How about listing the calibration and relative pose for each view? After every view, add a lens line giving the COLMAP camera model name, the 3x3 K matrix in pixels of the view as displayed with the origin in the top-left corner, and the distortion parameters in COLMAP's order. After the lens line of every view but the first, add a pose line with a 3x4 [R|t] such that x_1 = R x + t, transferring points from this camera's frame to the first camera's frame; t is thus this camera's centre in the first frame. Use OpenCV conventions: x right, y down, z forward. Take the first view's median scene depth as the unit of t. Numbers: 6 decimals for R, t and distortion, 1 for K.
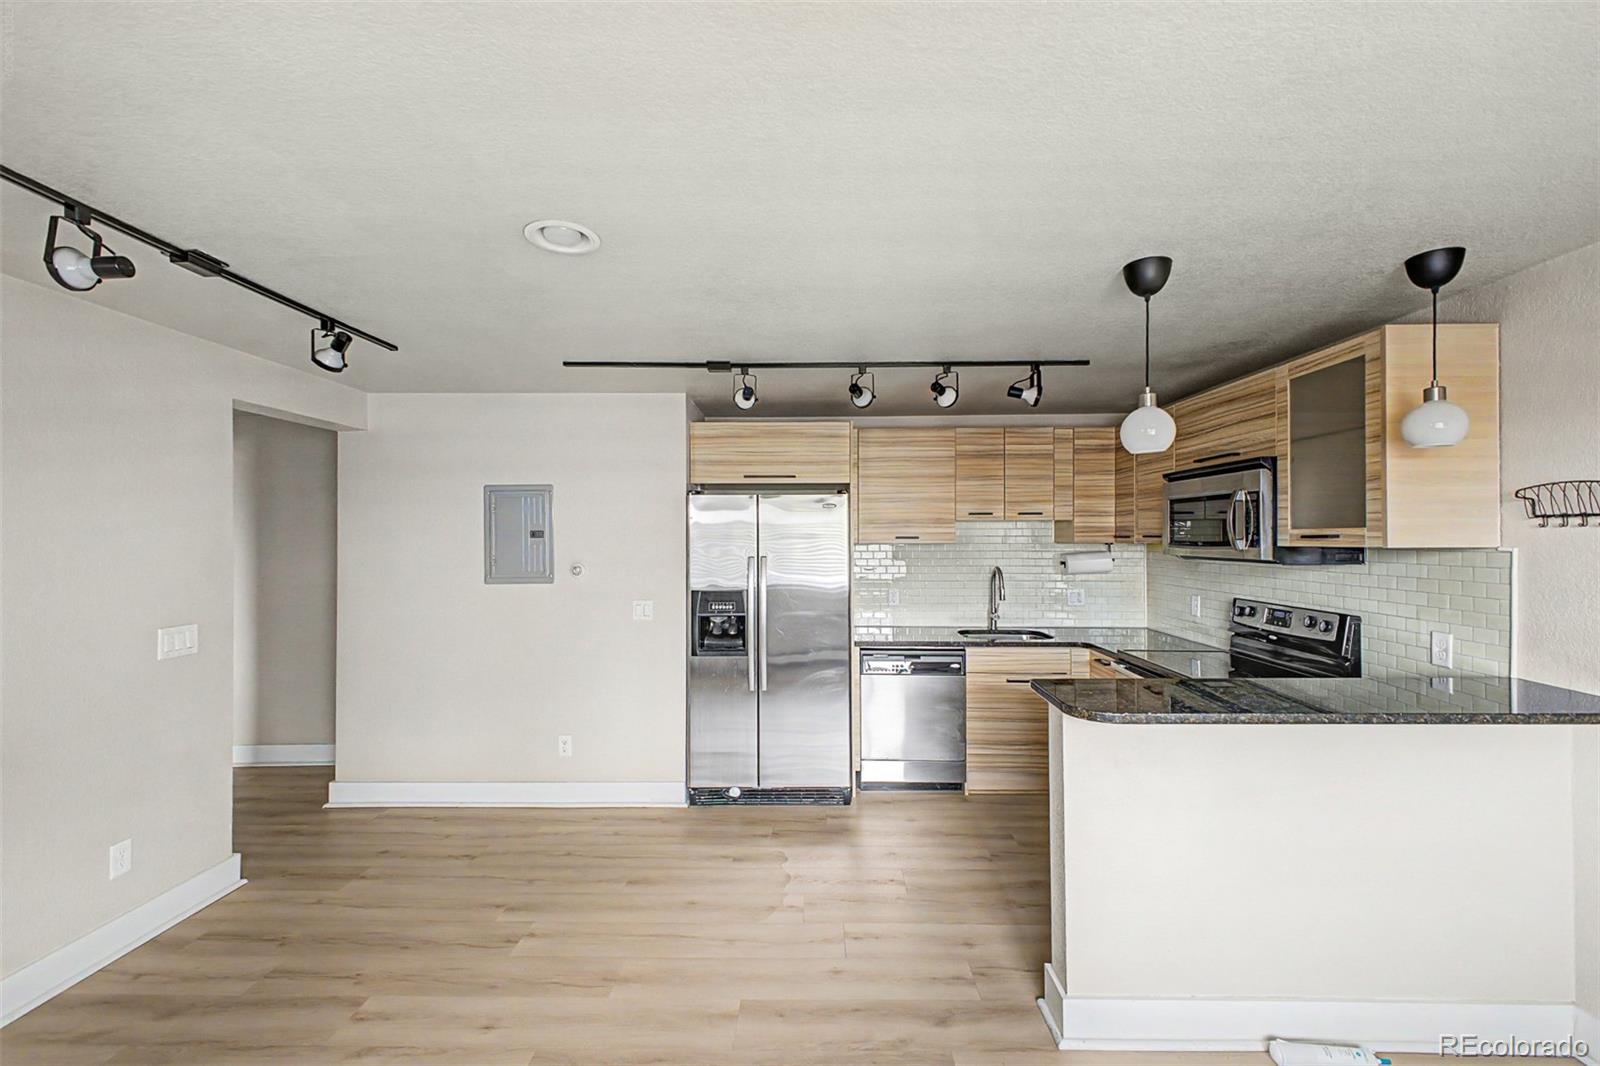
lens RADIAL K [[679.7, 0, 804.5], [0, 679.7, 530.9], [0, 0, 1]] dist [0.033719, -0.012954]
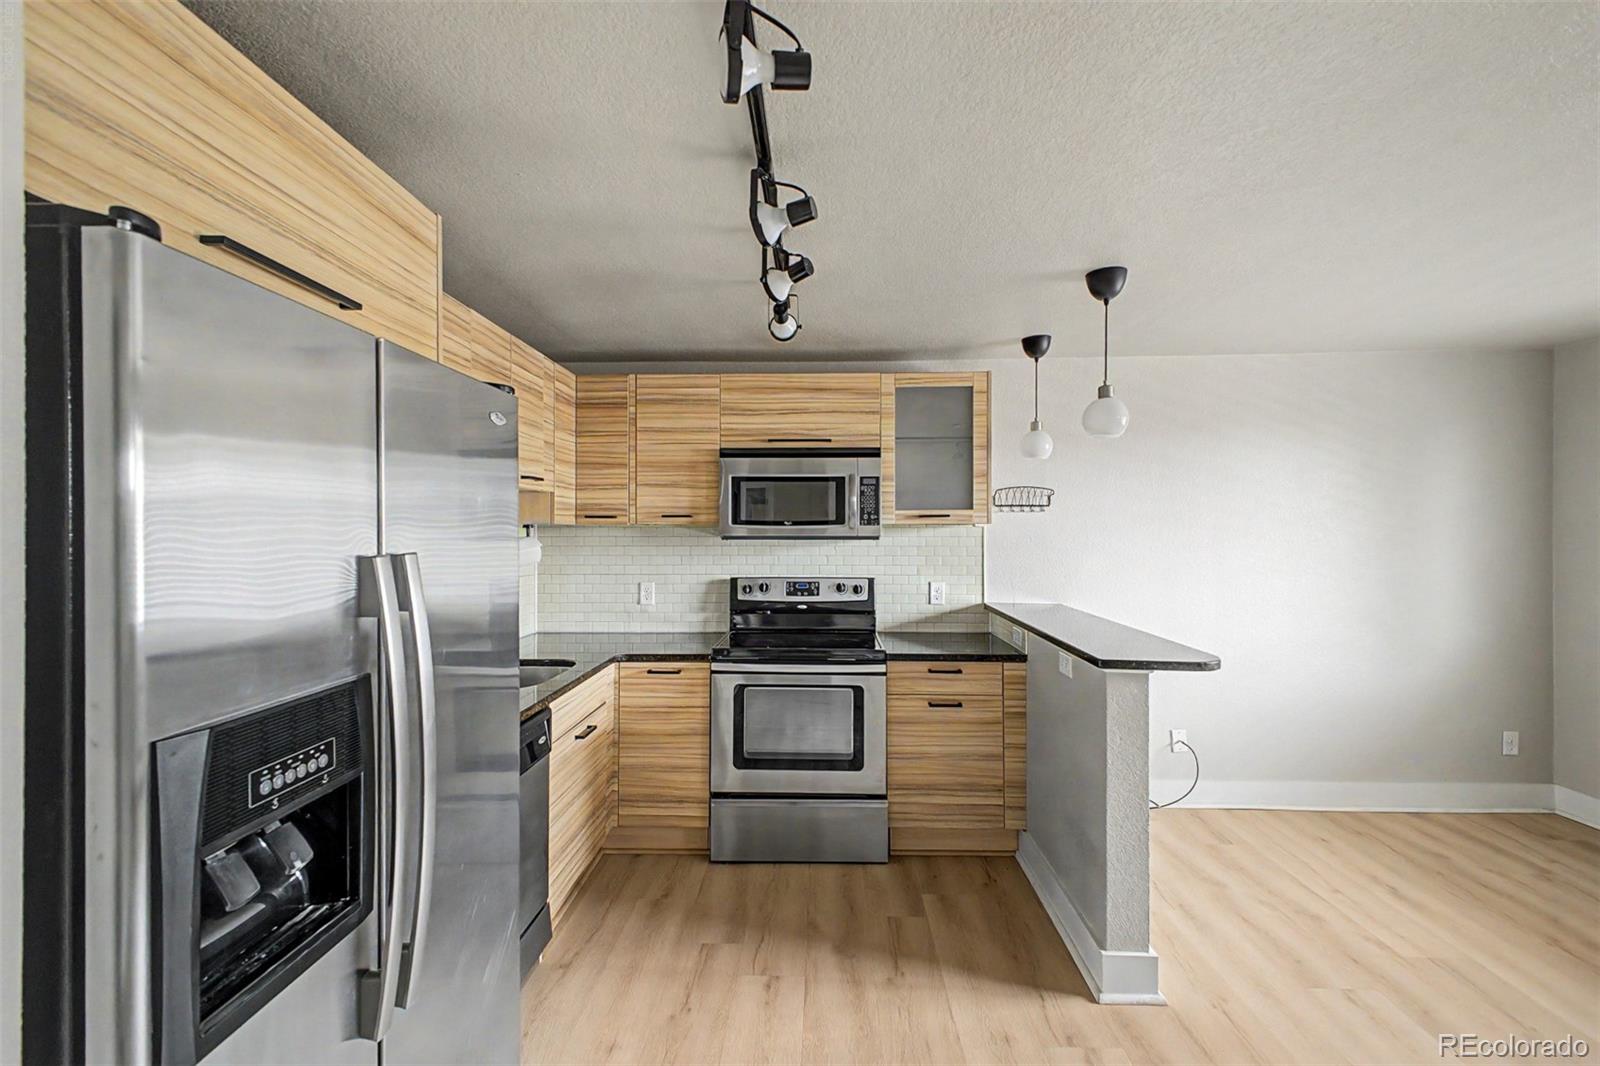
lens RADIAL K [[679.7, 0, 804.5], [0, 679.7, 530.9], [0, 0, 1]] dist [0.033719, -0.012954]
pose [[0.010413, -0.000003, 0.999946, -0.448032], [-0.008620, 0.999963, 0.000093, 0.031809], [-0.999909, -0.008621, 0.010412, 1.030026]]
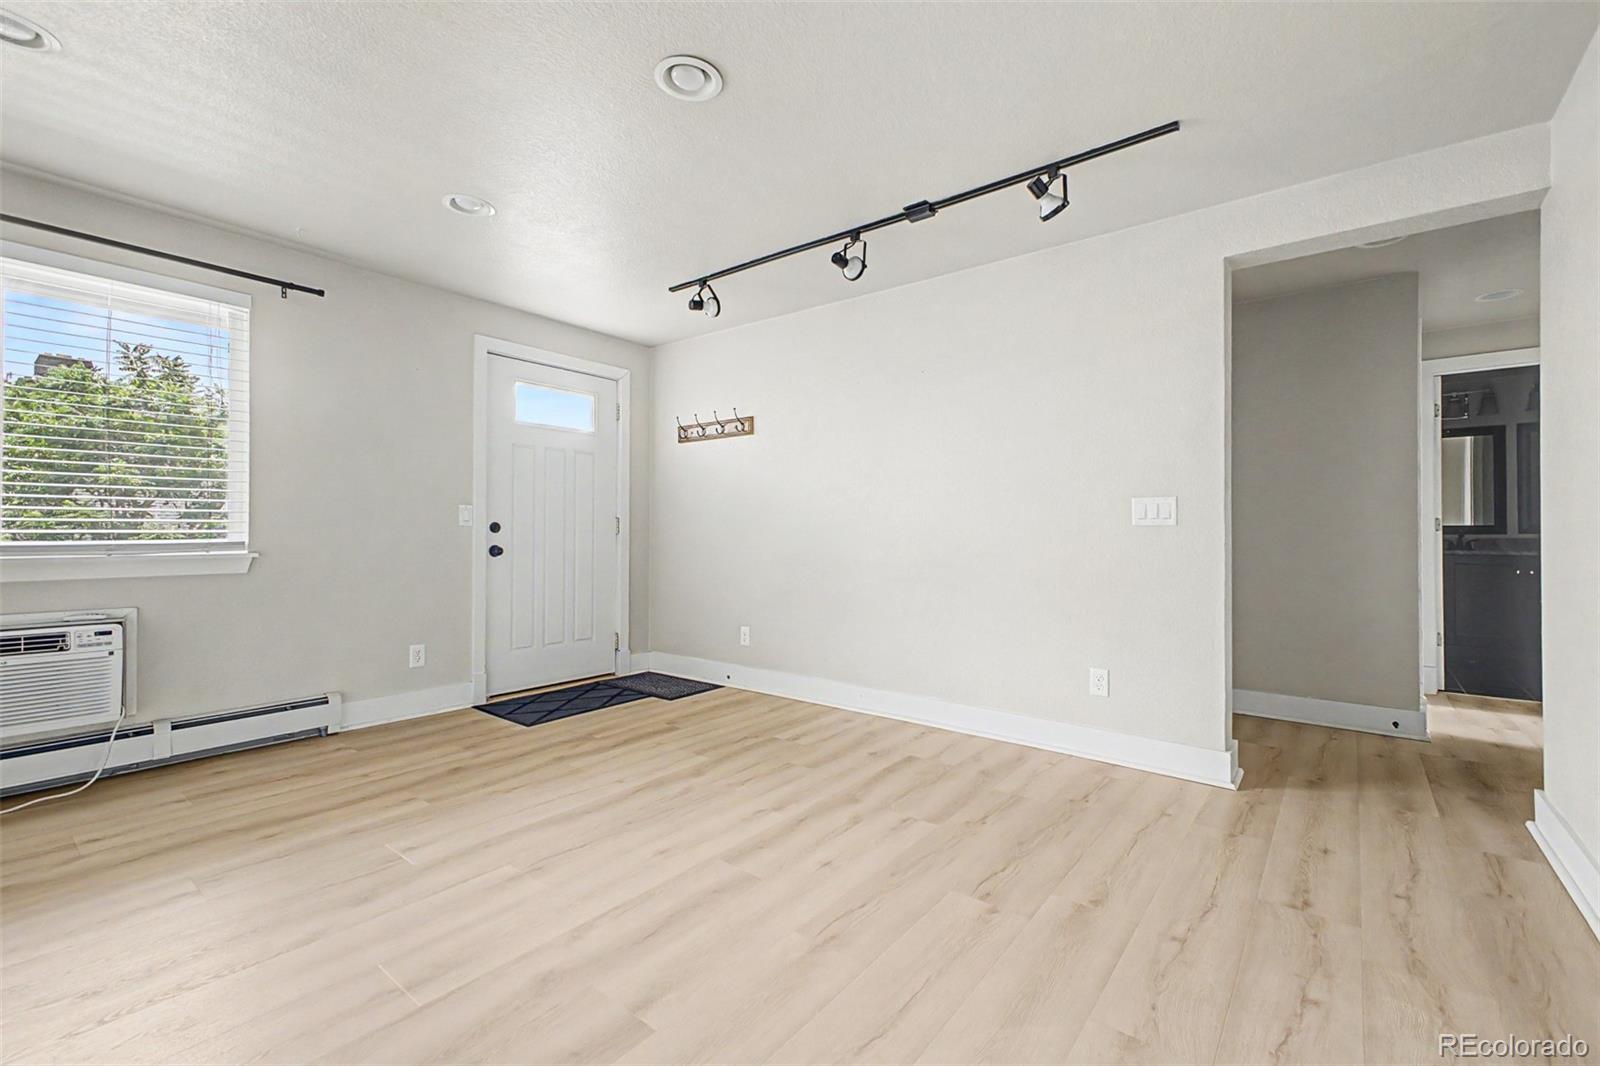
lens RADIAL K [[679.7, 0, 804.5], [0, 679.7, 530.9], [0, 0, 1]] dist [0.033719, -0.012954]
pose [[-0.604400, -0.003375, -0.796674, 0.240229], [0.006108, 0.999942, -0.008870, 0.177032], [0.796658, -0.010227, -0.604344, 1.106923]]
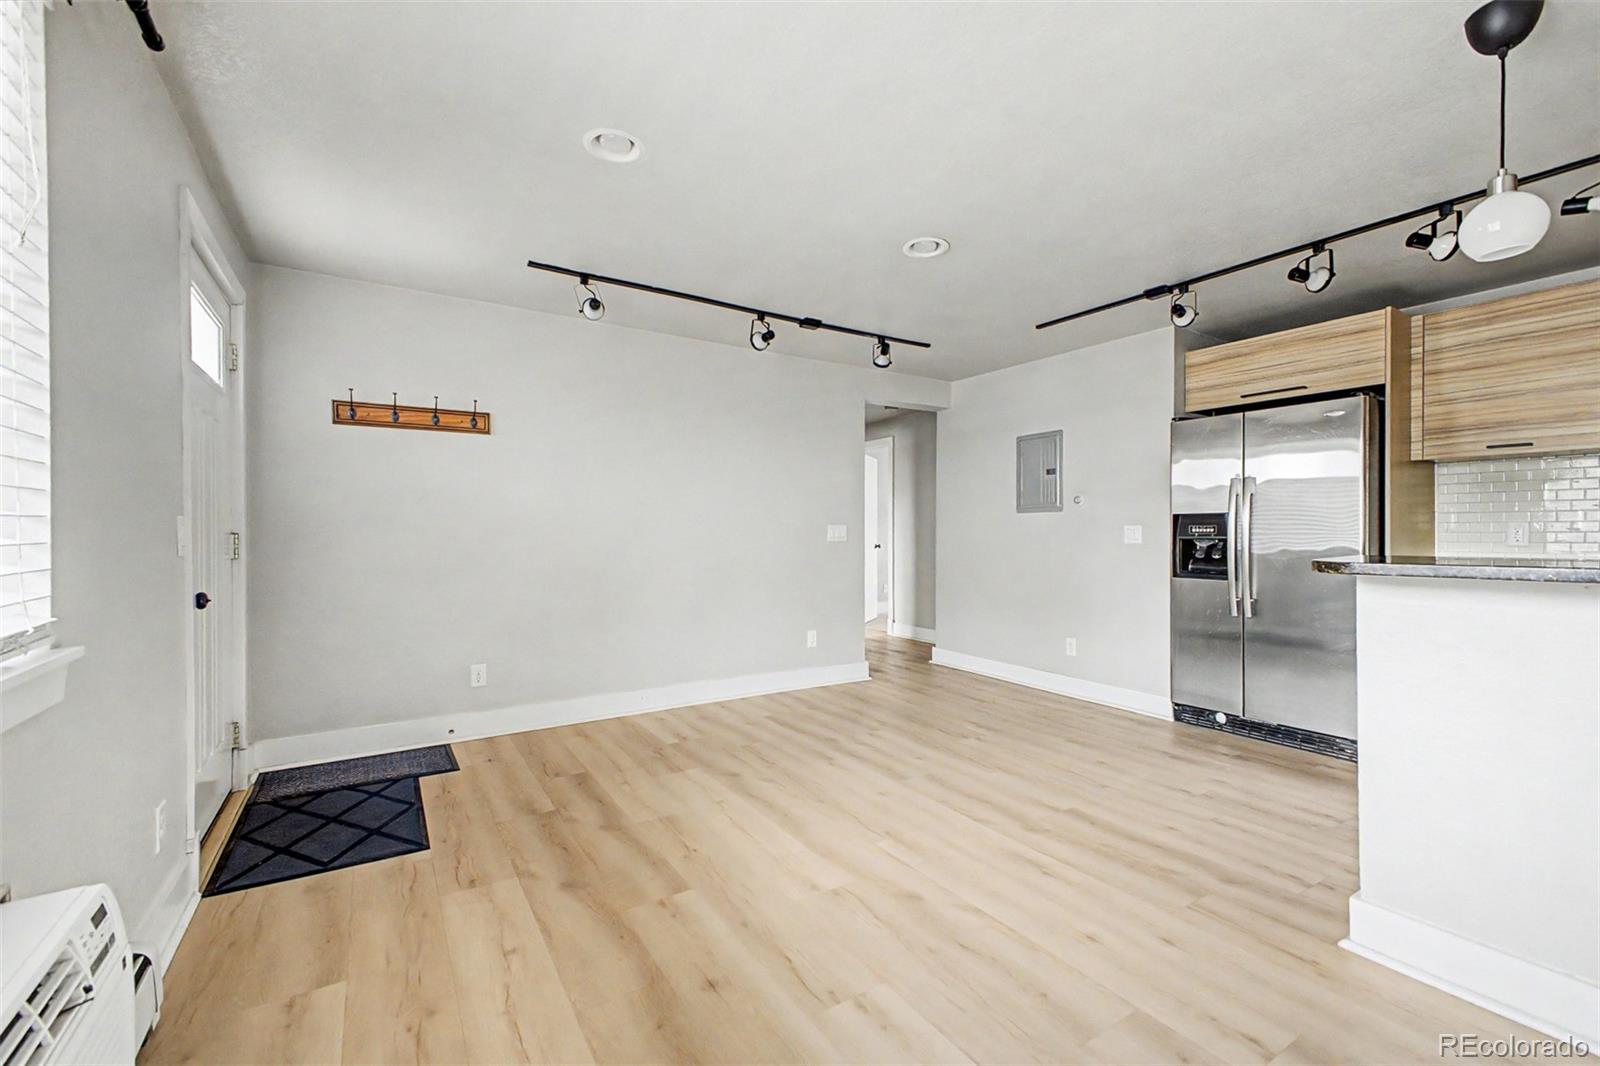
lens RADIAL K [[679.7, 0, 804.5], [0, 679.7, 530.9], [0, 0, 1]] dist [0.033719, -0.012954]
pose [[0.551662, 0.002378, -0.834064, 0.498504], [0.007214, 0.999945, 0.007622, 0.126803], [0.834036, -0.010221, 0.551615, -0.060247]]
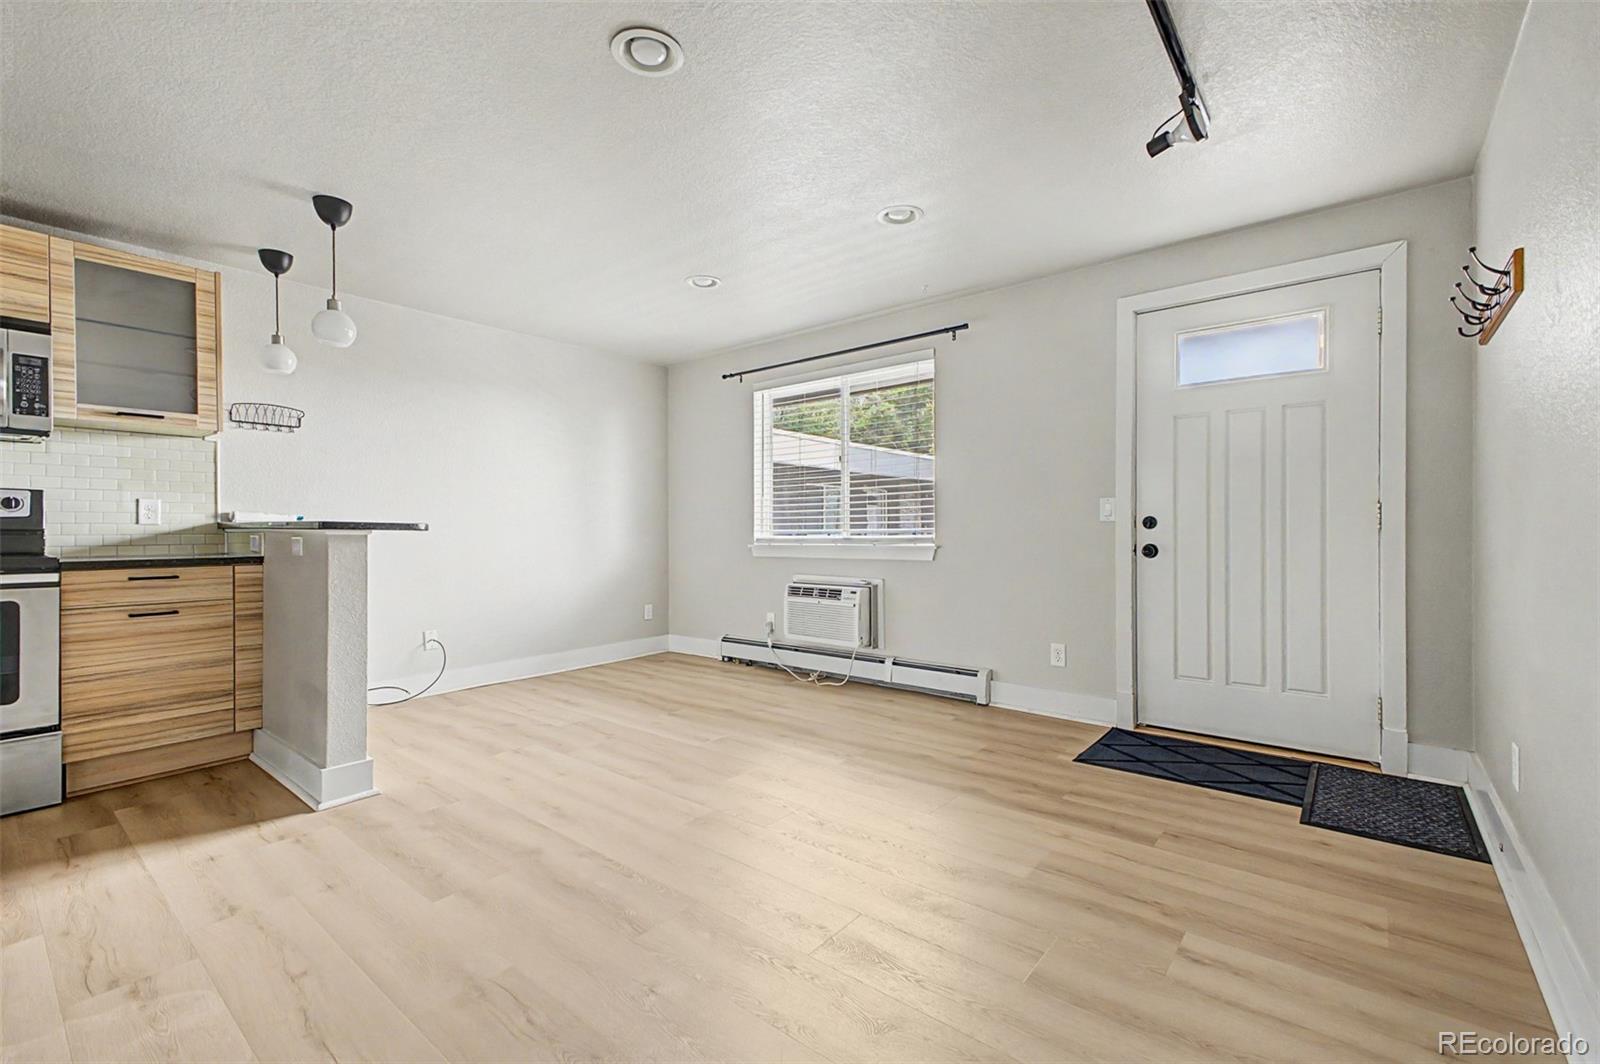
lens RADIAL K [[679.7, 0, 804.5], [0, 679.7, 529.9], [0, 0, 1]] dist [0.033719, -0.012954]
pose [[-0.788402, 0.005768, 0.615133, -0.716161], [0.000000, 0.999956, -0.009377, 0.177579], [-0.615160, -0.007393, -0.788368, 1.030757]]
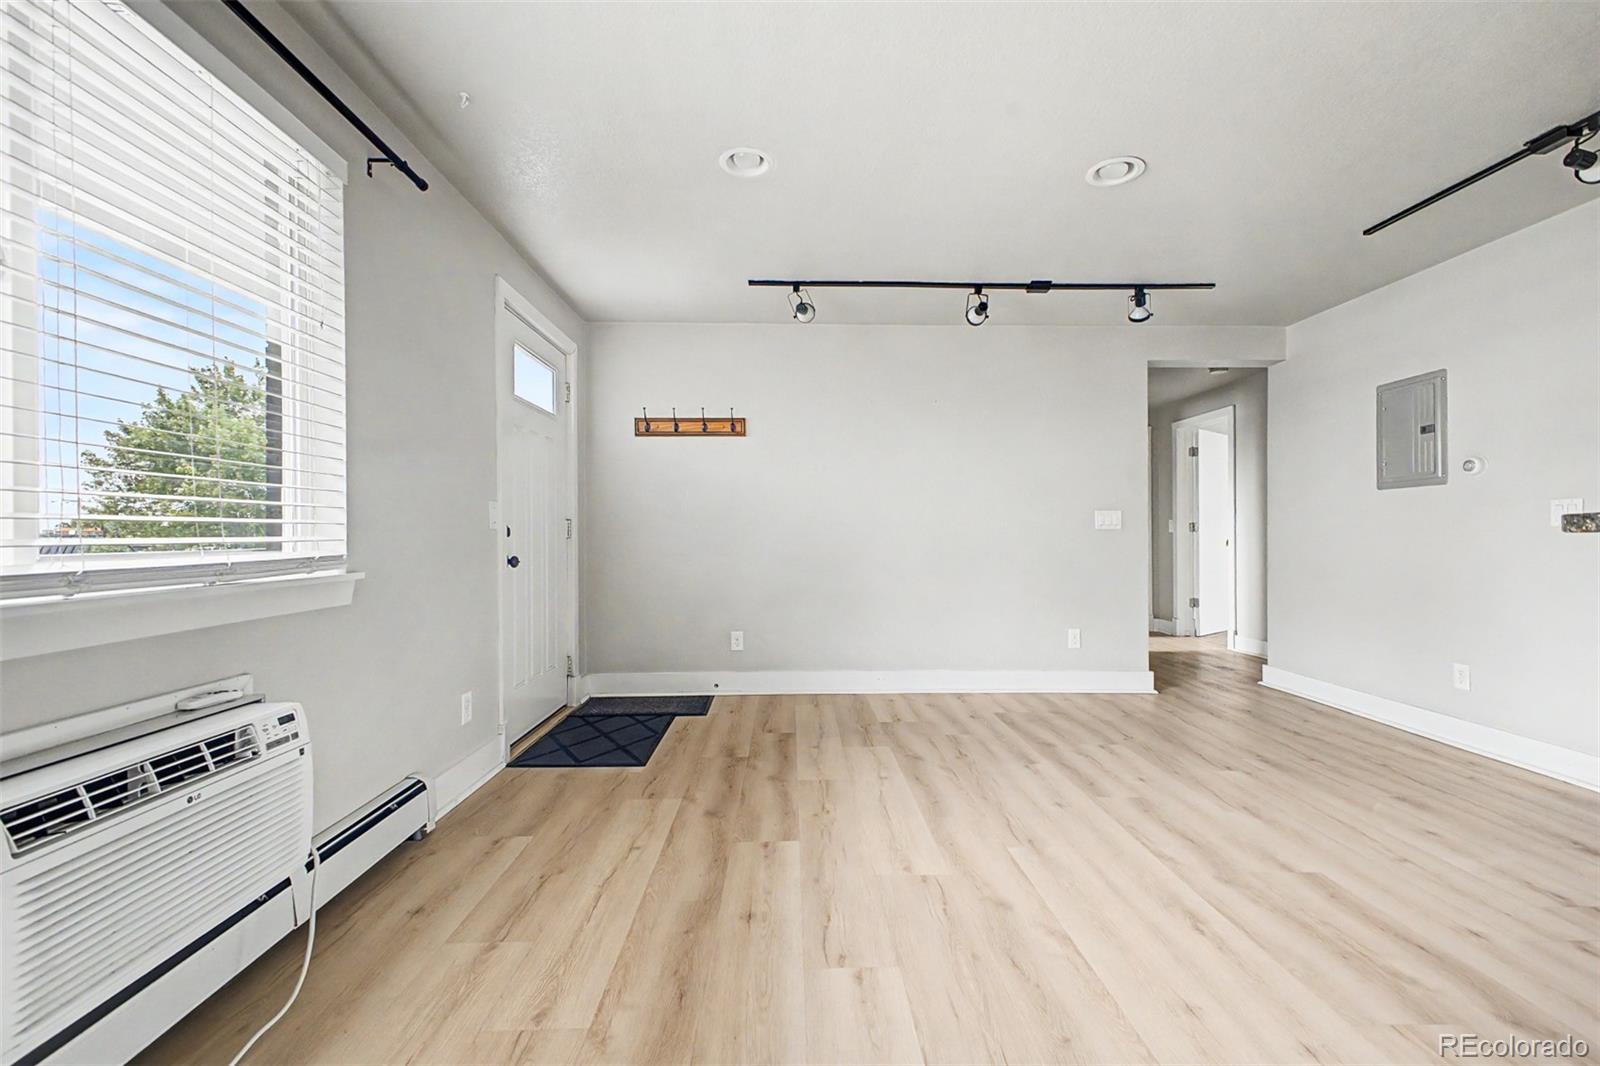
lens RADIAL K [[681.6, 0, 804.4], [0, 681.6, 535.8], [0, 0, 1]] dist [0.034052, -0.015080]
pose [[0.042642, 0.003187, -0.999085, 0.595522], [0.013201, 0.999906, 0.003753, 0.163931], [0.999003, -0.013348, 0.042596, 0.208906]]
